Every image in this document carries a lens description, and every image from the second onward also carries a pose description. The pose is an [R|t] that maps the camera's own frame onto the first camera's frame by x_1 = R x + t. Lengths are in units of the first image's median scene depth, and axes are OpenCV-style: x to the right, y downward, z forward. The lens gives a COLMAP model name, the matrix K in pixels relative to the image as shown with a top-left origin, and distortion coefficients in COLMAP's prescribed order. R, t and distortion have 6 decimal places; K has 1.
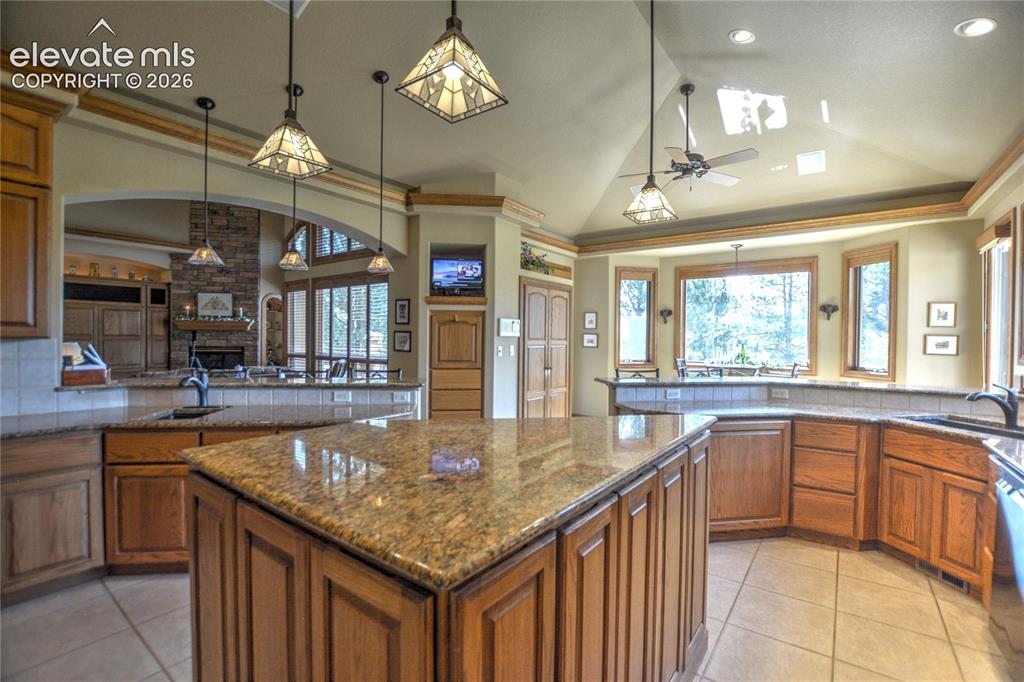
lens RADIAL K [[451.3, 0, 515.3], [0, 451.3, 342.8], [0, 0, 1]] dist [-0.032336, 0.003907]
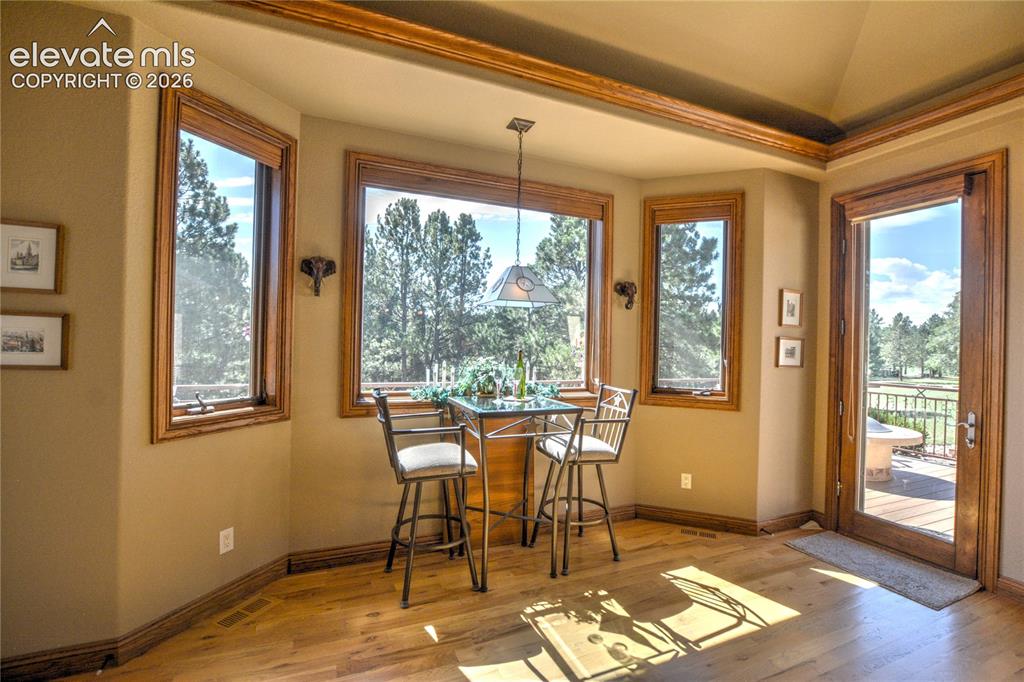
lens RADIAL K [[451.3, 0, 515.5], [0, 451.3, 342.8], [0, 0, 1]] dist [-0.032336, 0.003907]
pose [[0.509294, 0.000658, 0.860592, 0.142049], [-0.006154, 0.999977, 0.002877, -0.008882], [-0.860571, -0.006761, 0.509286, 0.928874]]
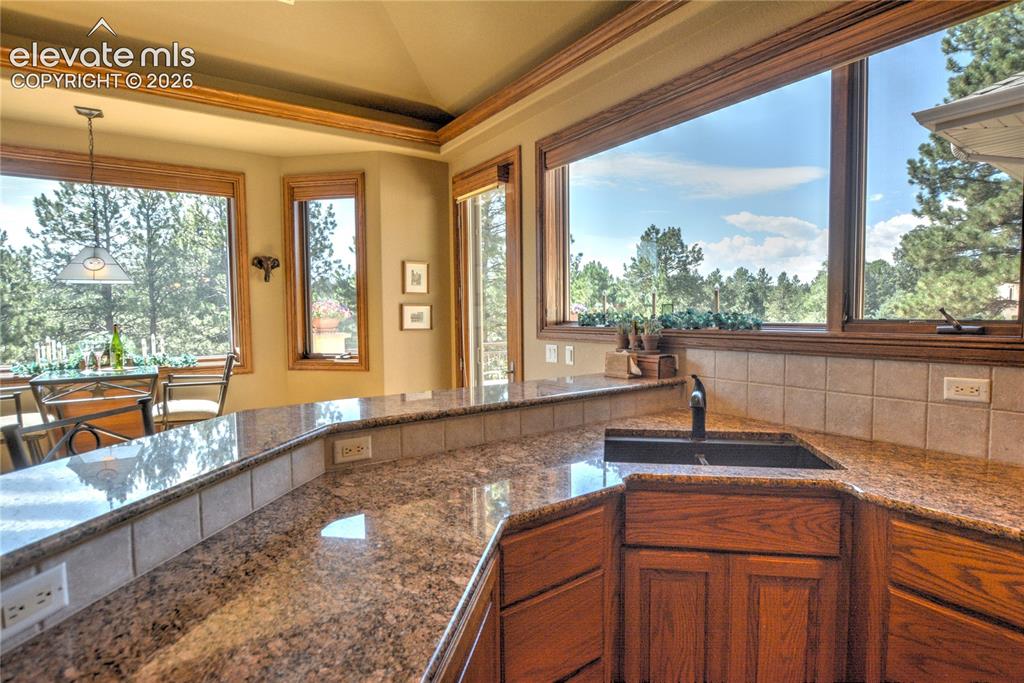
lens RADIAL K [[516.7, 0, 519.7], [0, 516.7, 340.8], [0, 0, 1]] dist [-0.020432, -0.000798]
pose [[0.314036, -0.064692, 0.947205, 0.150509], [0.024870, 0.997894, 0.059908, -0.003343], [-0.949085, 0.004744, 0.314983, 0.496833]]
